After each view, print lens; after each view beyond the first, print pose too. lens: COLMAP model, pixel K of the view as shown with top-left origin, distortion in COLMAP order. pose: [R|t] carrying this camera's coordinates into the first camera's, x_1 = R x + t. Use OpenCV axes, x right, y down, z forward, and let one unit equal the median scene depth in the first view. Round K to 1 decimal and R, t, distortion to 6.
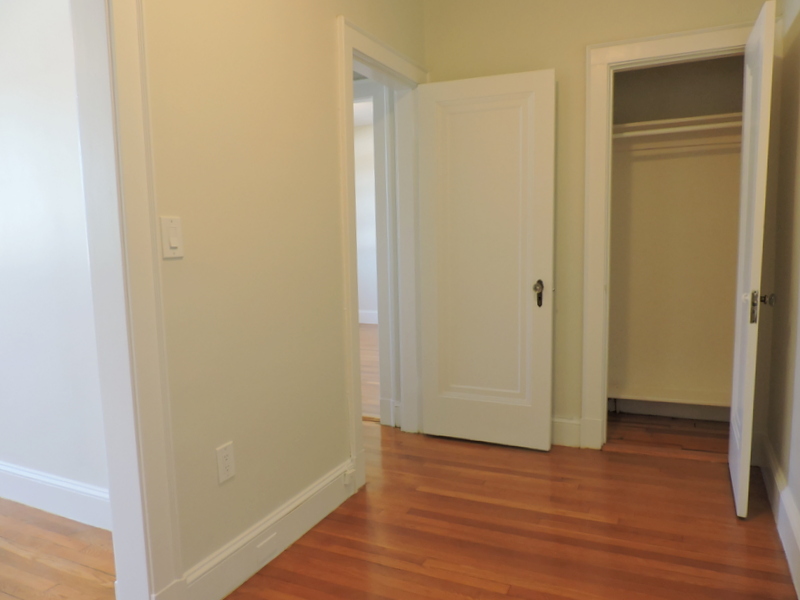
lens RADIAL K [[575.5, 0, 400.3], [0, 575.5, 300.1], [0, 0, 1]] dist [-0.031169, -0.003151]
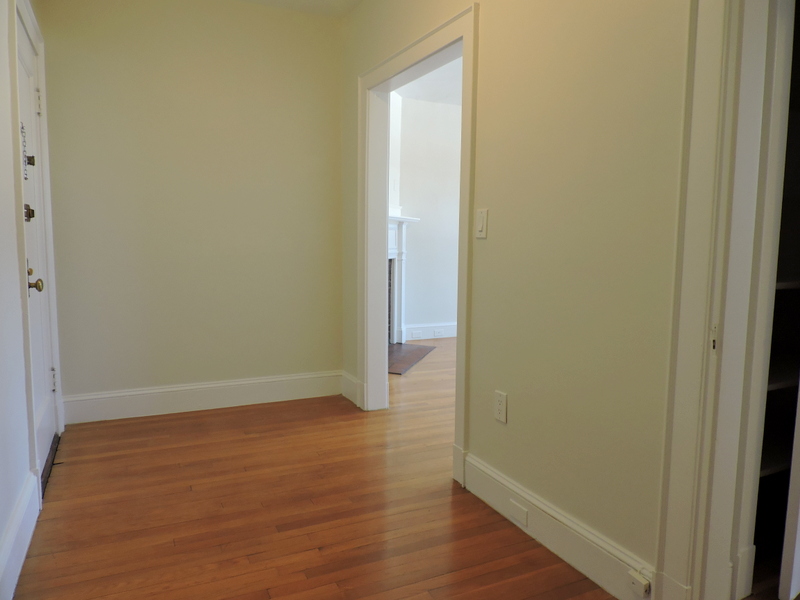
lens RADIAL K [[575.5, 0, 400.0], [0, 575.5, 299.6], [0, 0, 1]] dist [-0.031169, -0.003151]
pose [[-0.621984, 0.113670, -0.774736, 0.703193], [-0.074527, 0.976322, 0.203080, -0.162254], [0.779475, 0.184051, -0.598785, 1.410177]]
